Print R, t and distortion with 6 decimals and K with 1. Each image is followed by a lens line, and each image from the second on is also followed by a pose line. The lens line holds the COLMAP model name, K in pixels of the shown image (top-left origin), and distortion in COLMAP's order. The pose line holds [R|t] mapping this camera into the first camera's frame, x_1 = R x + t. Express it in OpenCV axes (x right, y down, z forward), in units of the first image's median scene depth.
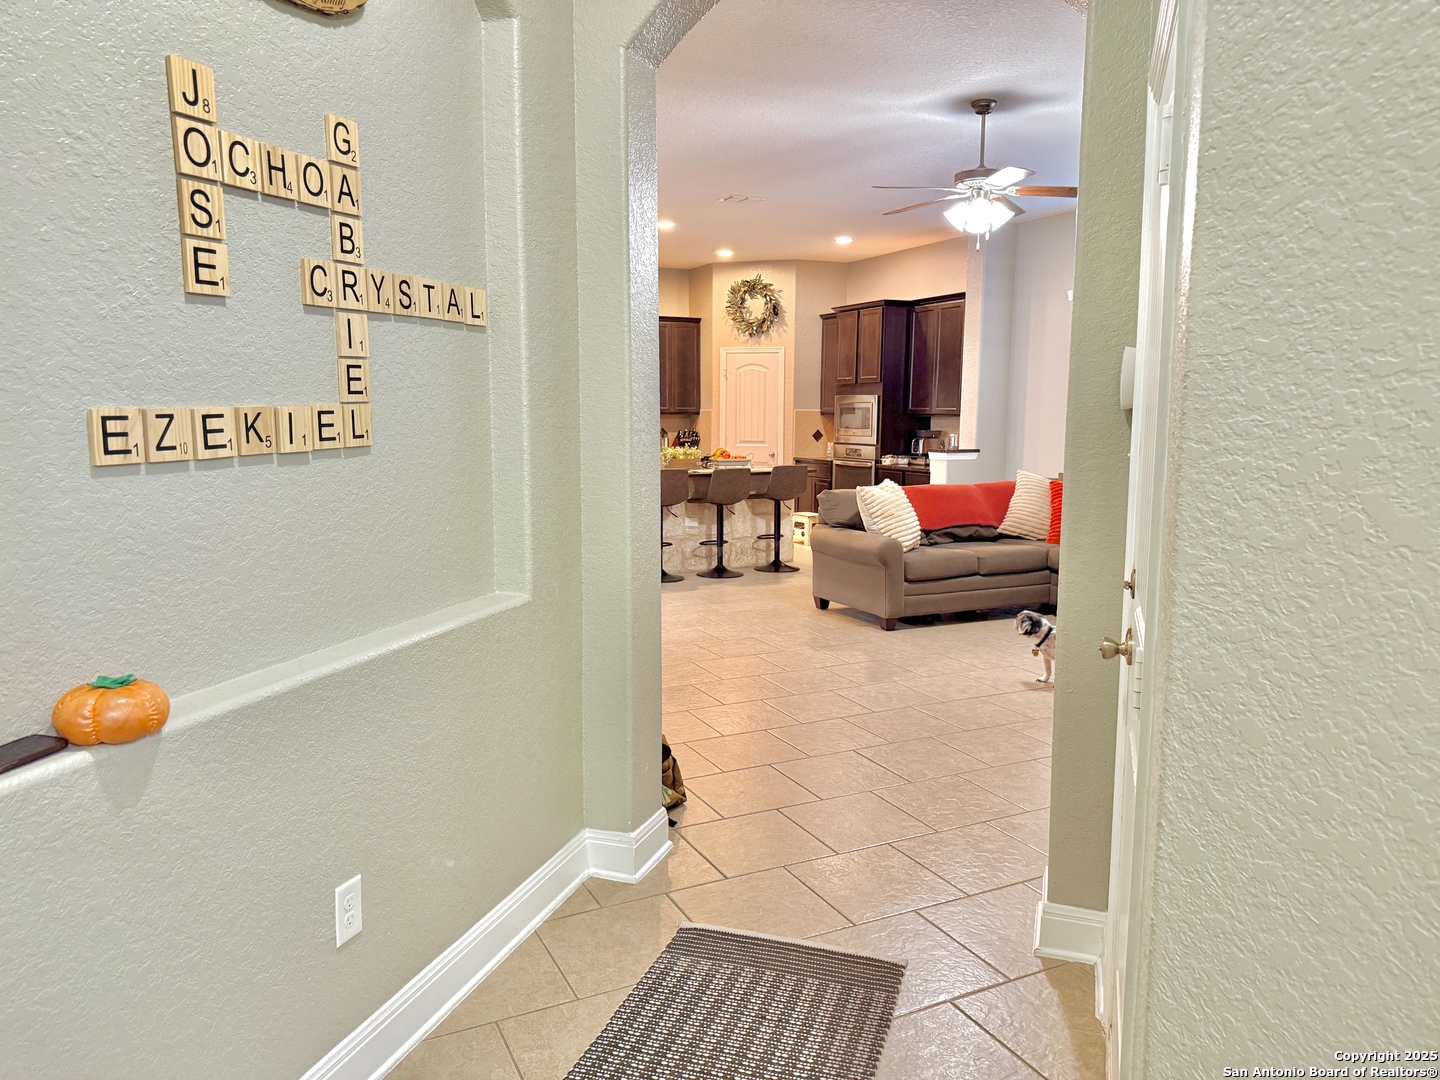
lens RADIAL K [[1023.3, 0, 725.0], [0, 1023.3, 536.1], [0, 0, 1]] dist [0.155004, -0.286418]
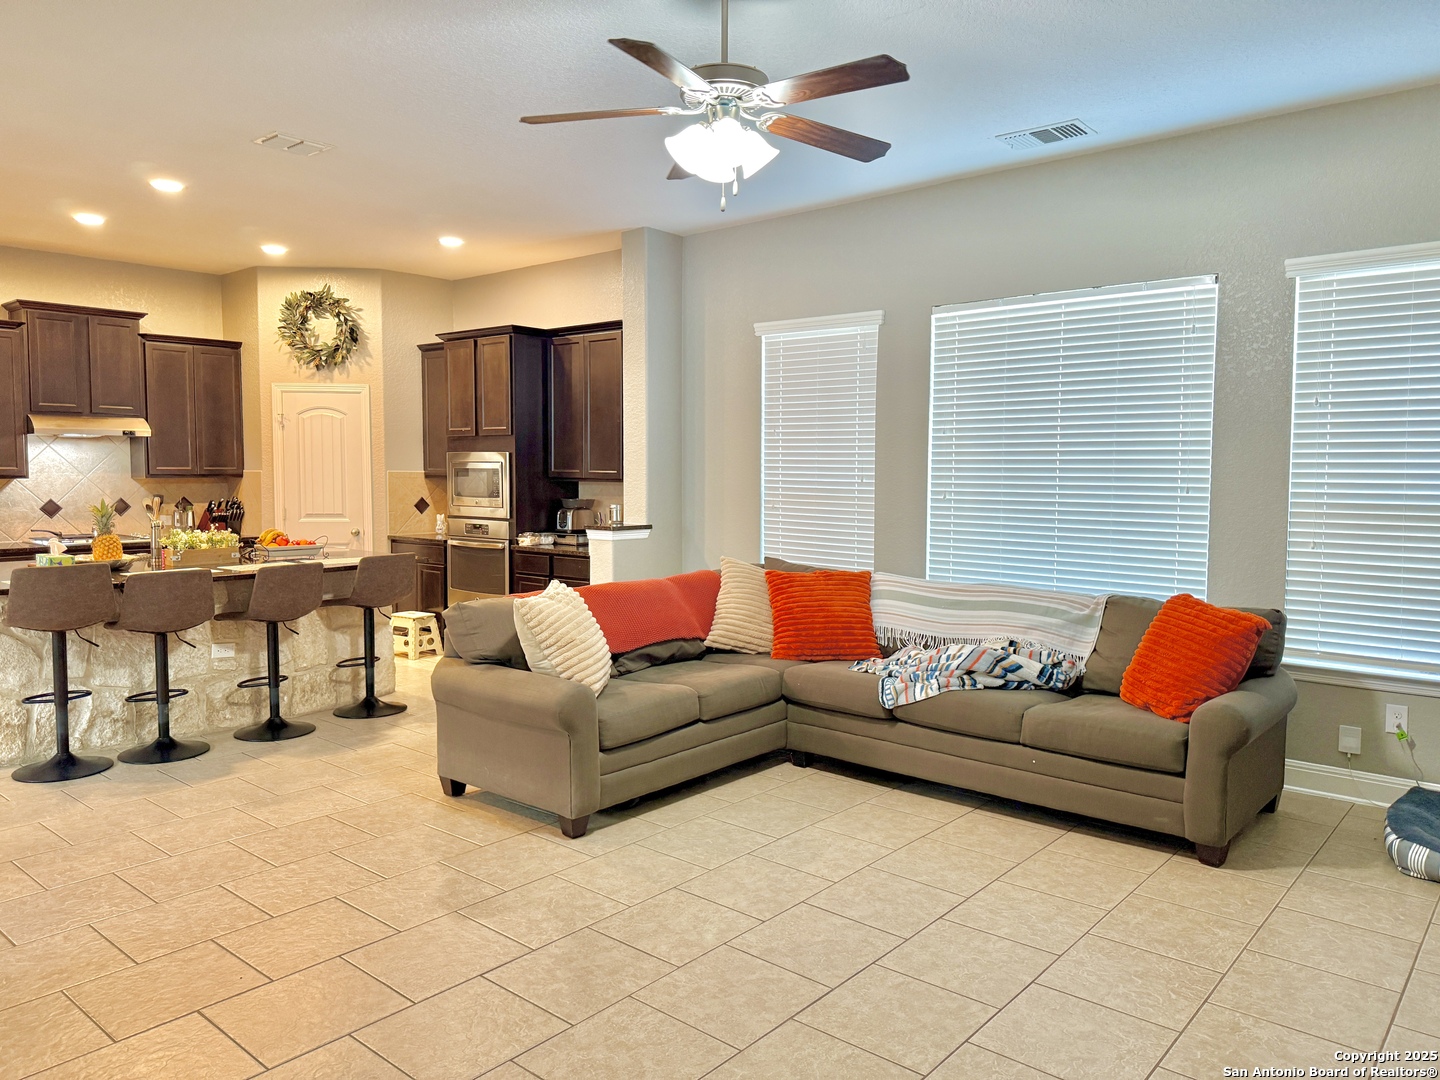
lens RADIAL K [[1023.3, 0, 725.0], [0, 1023.3, 536.1], [0, 0, 1]] dist [0.155004, -0.286418]
pose [[0.924045, -0.025907, 0.381406, 0.008165], [0.047763, 0.997707, -0.047948, -0.034498], [-0.379289, 0.062523, 0.923163, 0.265150]]
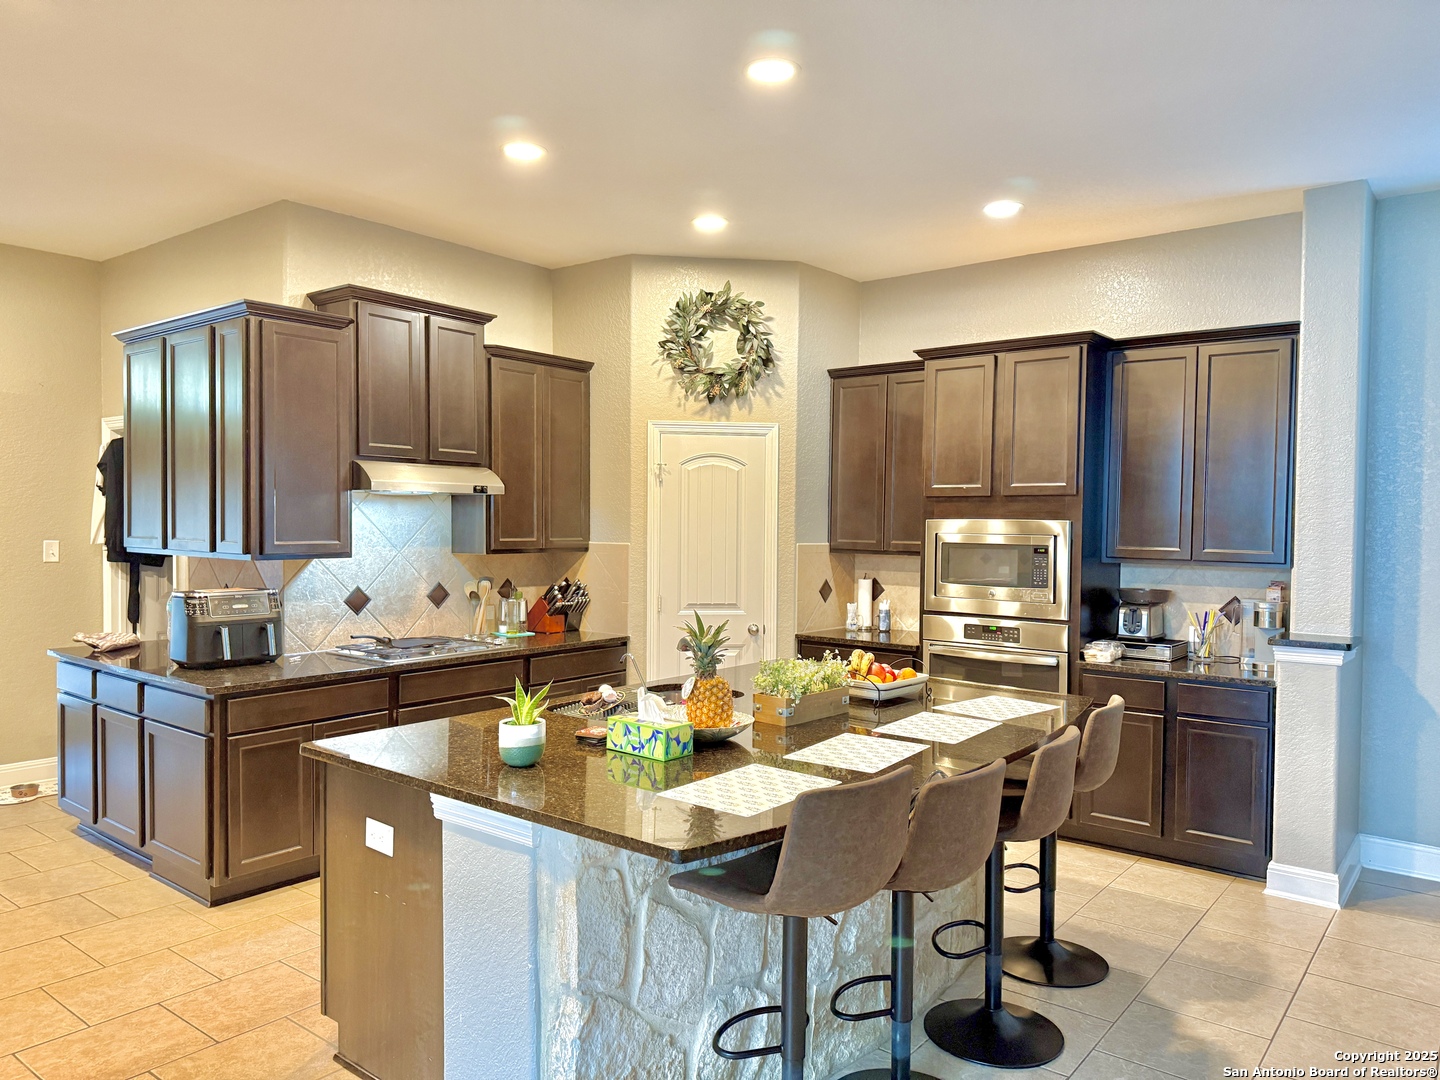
lens RADIAL K [[1023.3, 0, 725.0], [0, 1023.3, 536.1], [0, 0, 1]] dist [0.155004, -0.286418]
pose [[0.908179, -0.000448, 0.418582, -0.211633], [0.045130, 0.994275, -0.096853, -0.090188], [-0.416142, 0.106851, 0.903000, 0.628530]]
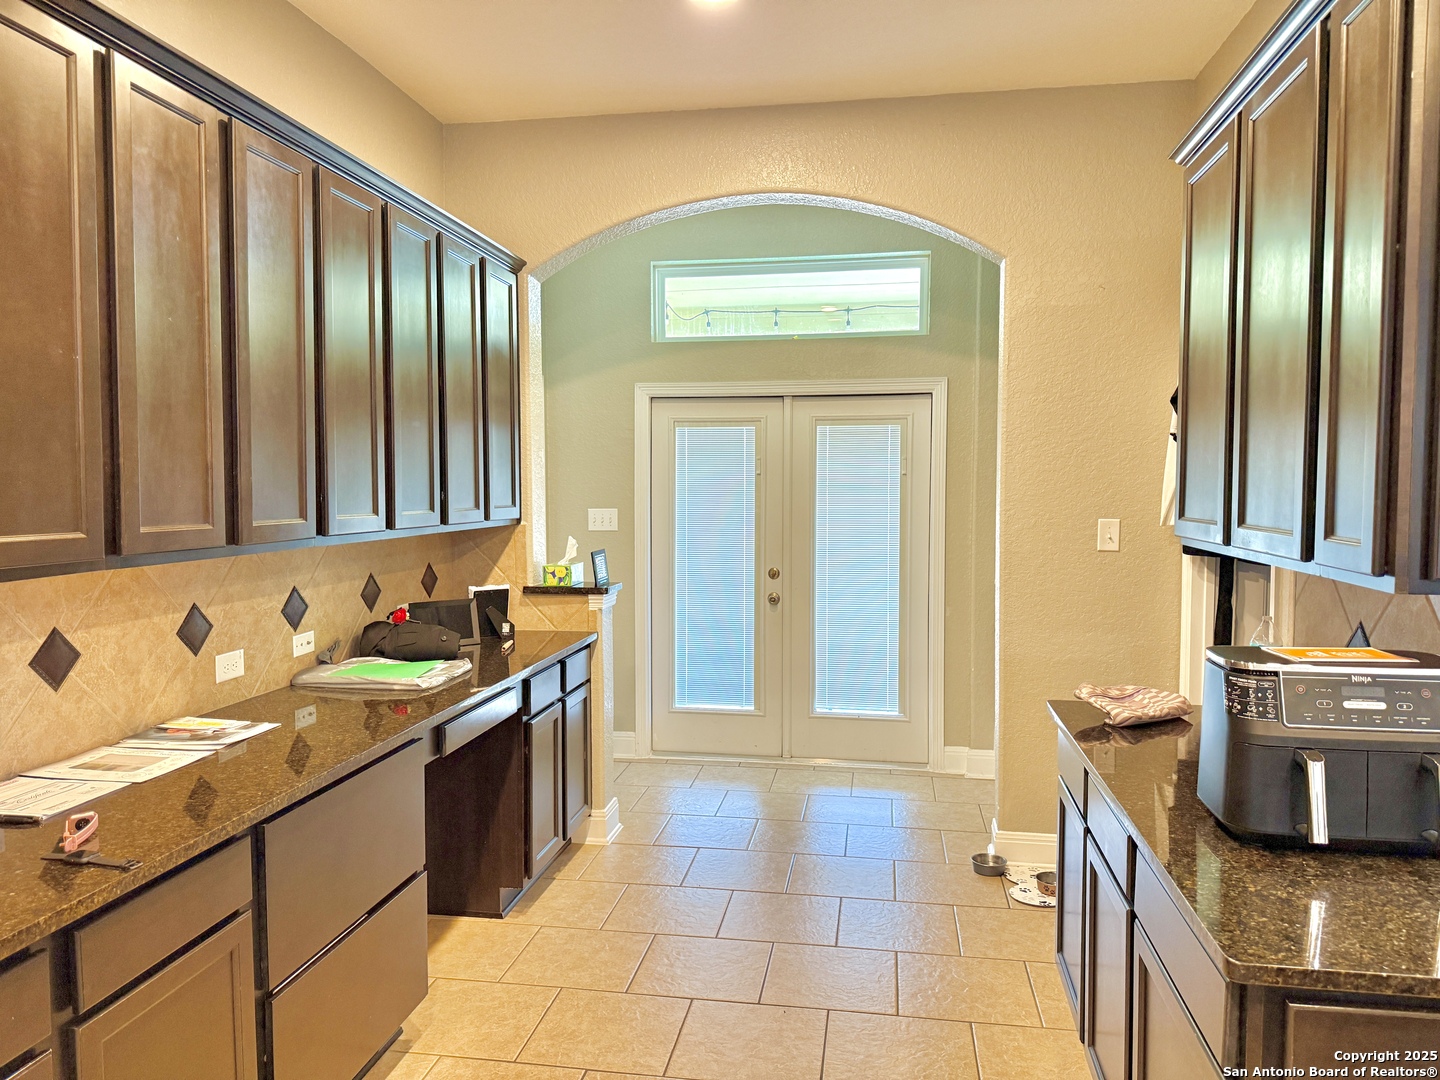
lens RADIAL K [[1023.8, 0, 720.0], [0, 1023.8, 540.0], [0, 0, 1]] dist [0.001827, 0.000851]
pose [[0.803969, 0.030092, -0.593909, -0.198630], [-0.071109, 0.996418, -0.045773, -0.125276], [0.590404, 0.079033, 0.803229, 0.918435]]
